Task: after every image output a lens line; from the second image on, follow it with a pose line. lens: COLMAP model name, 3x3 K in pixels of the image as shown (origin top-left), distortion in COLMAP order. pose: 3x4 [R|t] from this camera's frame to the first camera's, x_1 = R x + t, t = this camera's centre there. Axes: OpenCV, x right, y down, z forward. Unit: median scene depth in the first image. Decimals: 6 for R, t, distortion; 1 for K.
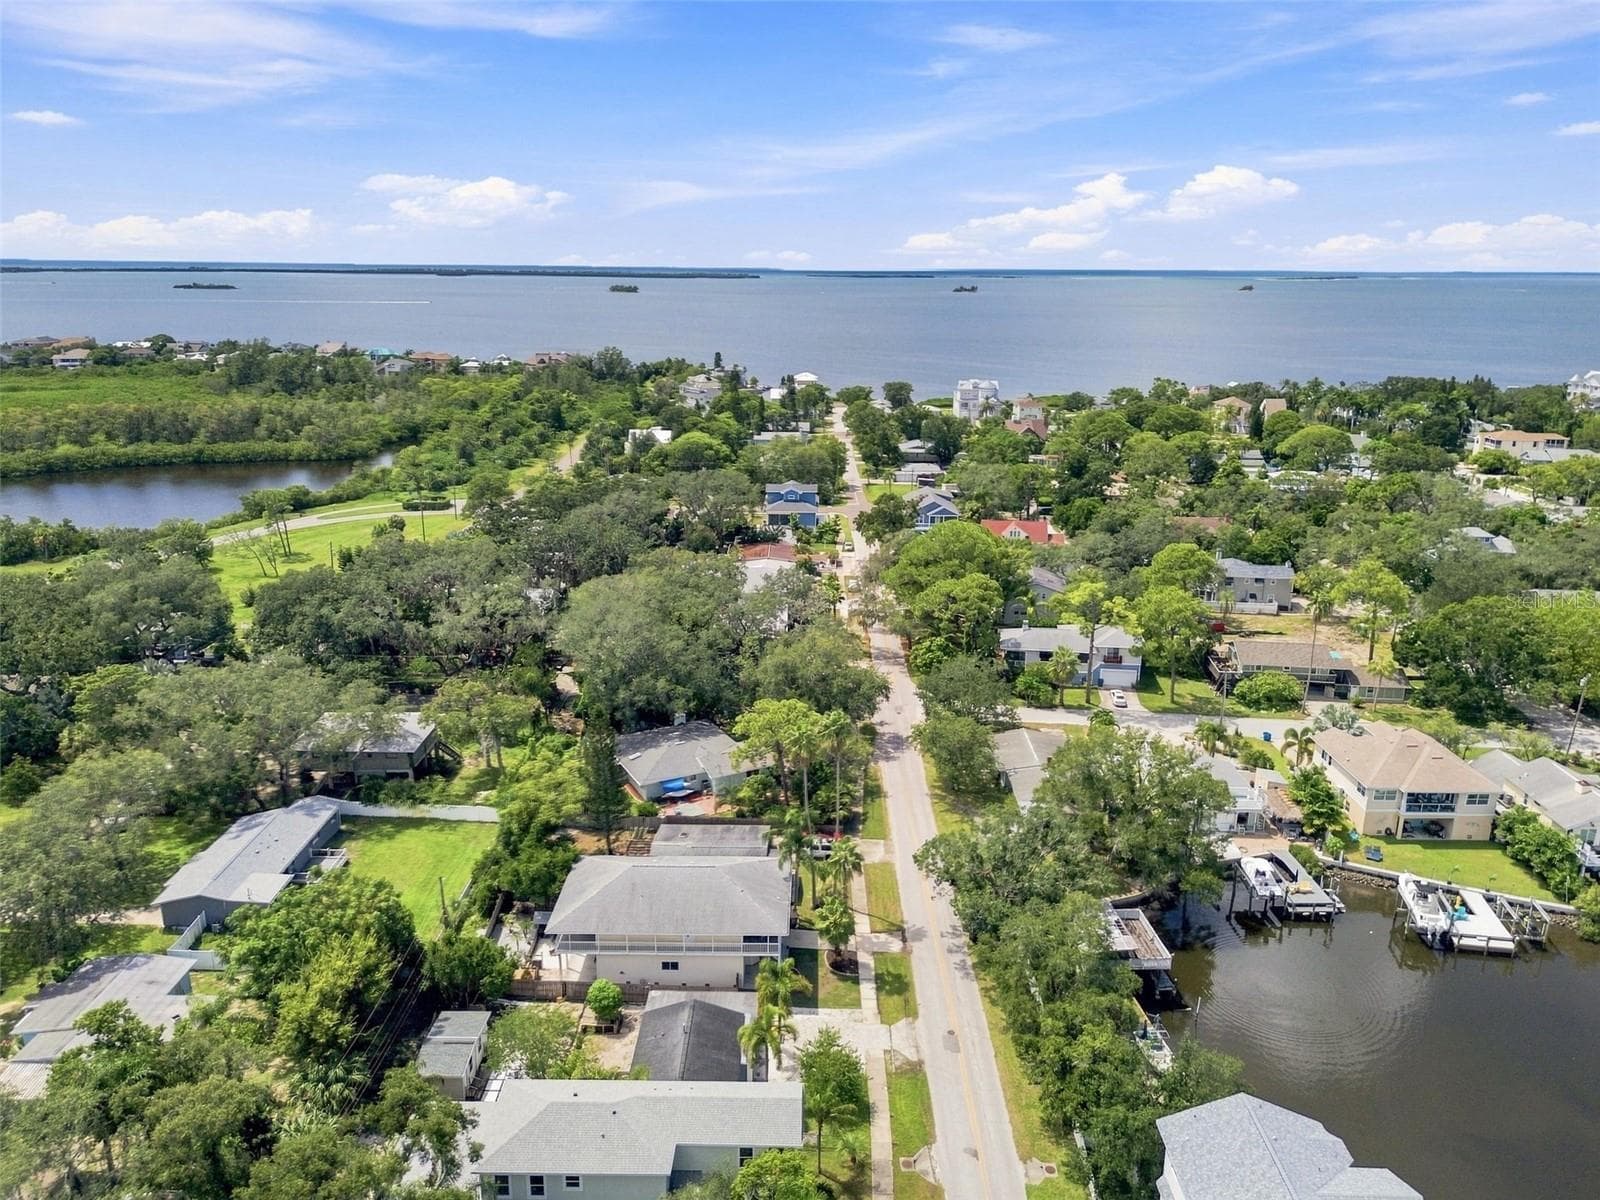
lens RADIAL K [[1138.1, 0, 800.0], [0, 1138.1, 600.0], [0, 0, 1]] dist [0.045232, -0.033202]
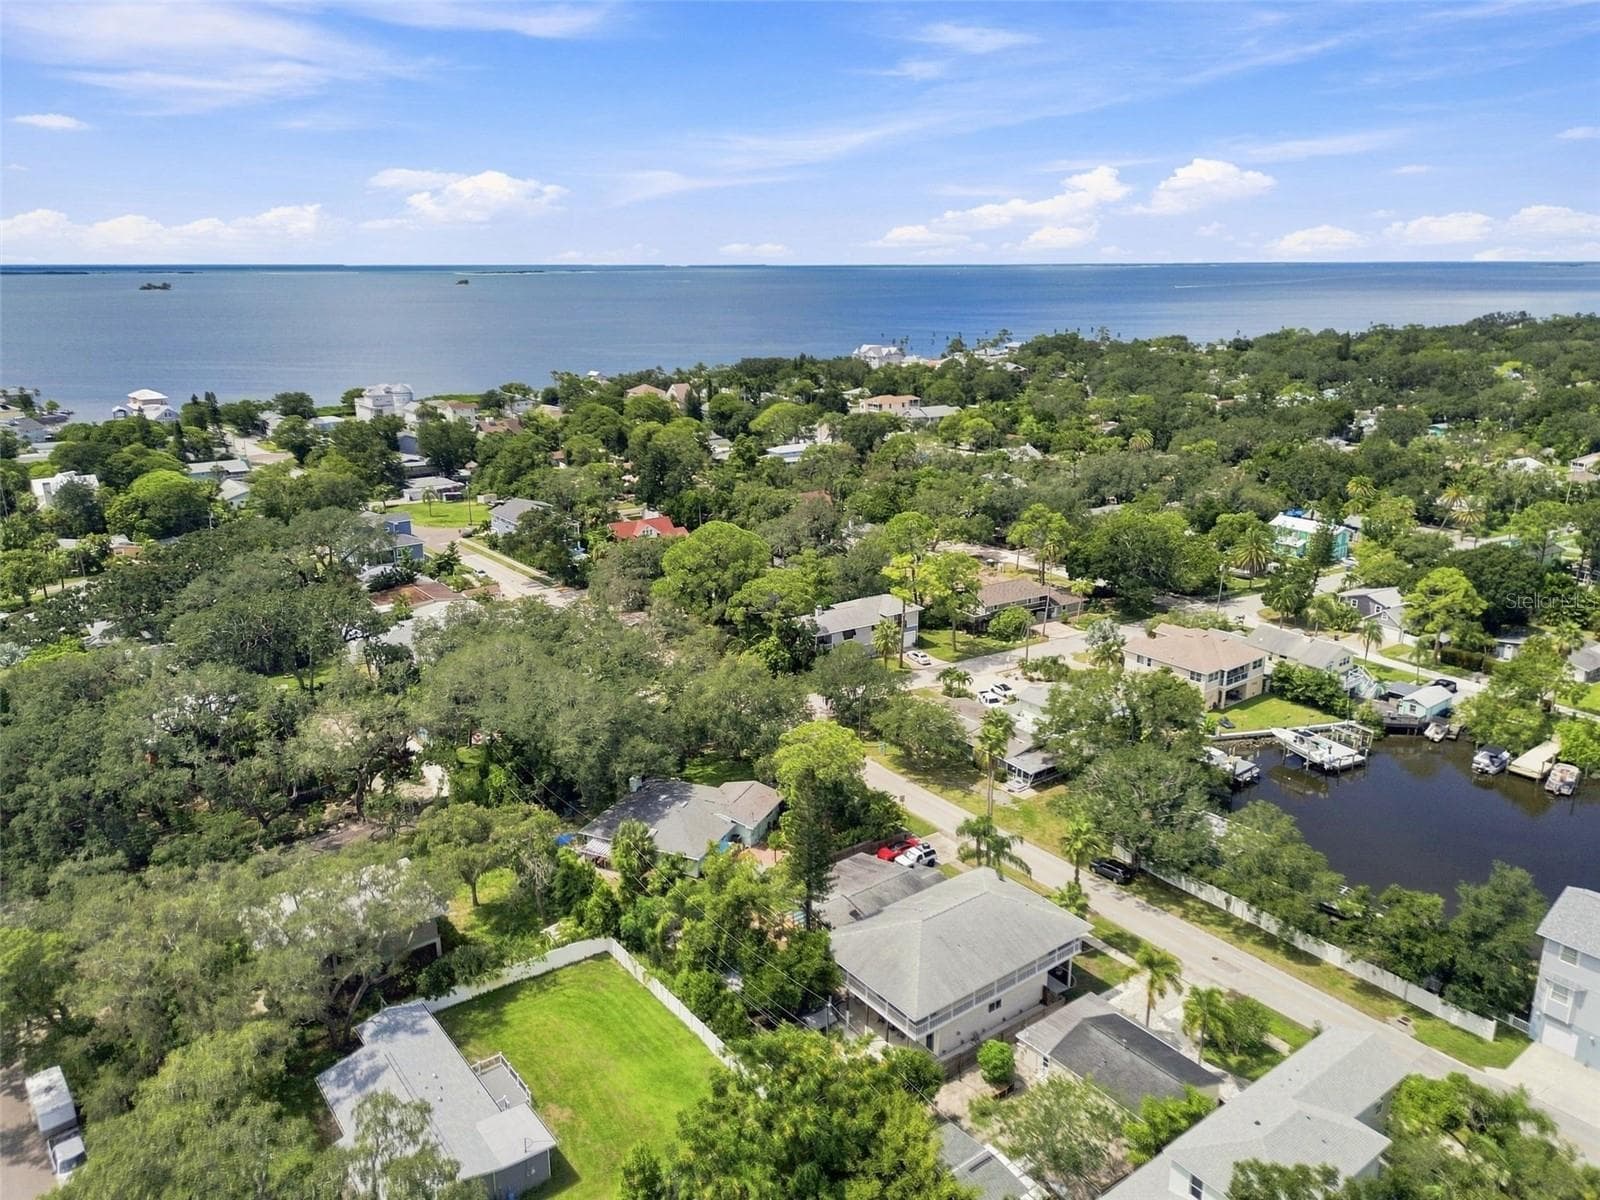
lens RADIAL K [[1138.1, 0, 800.0], [0, 1138.1, 600.0], [0, 0, 1]] dist [0.045232, -0.033202]
pose [[0.789967, -0.184140, 0.584847, -0.571650], [0.181653, 0.981304, 0.063602, -0.074958], [-0.585624, 0.055996, 0.808647, 0.254100]]
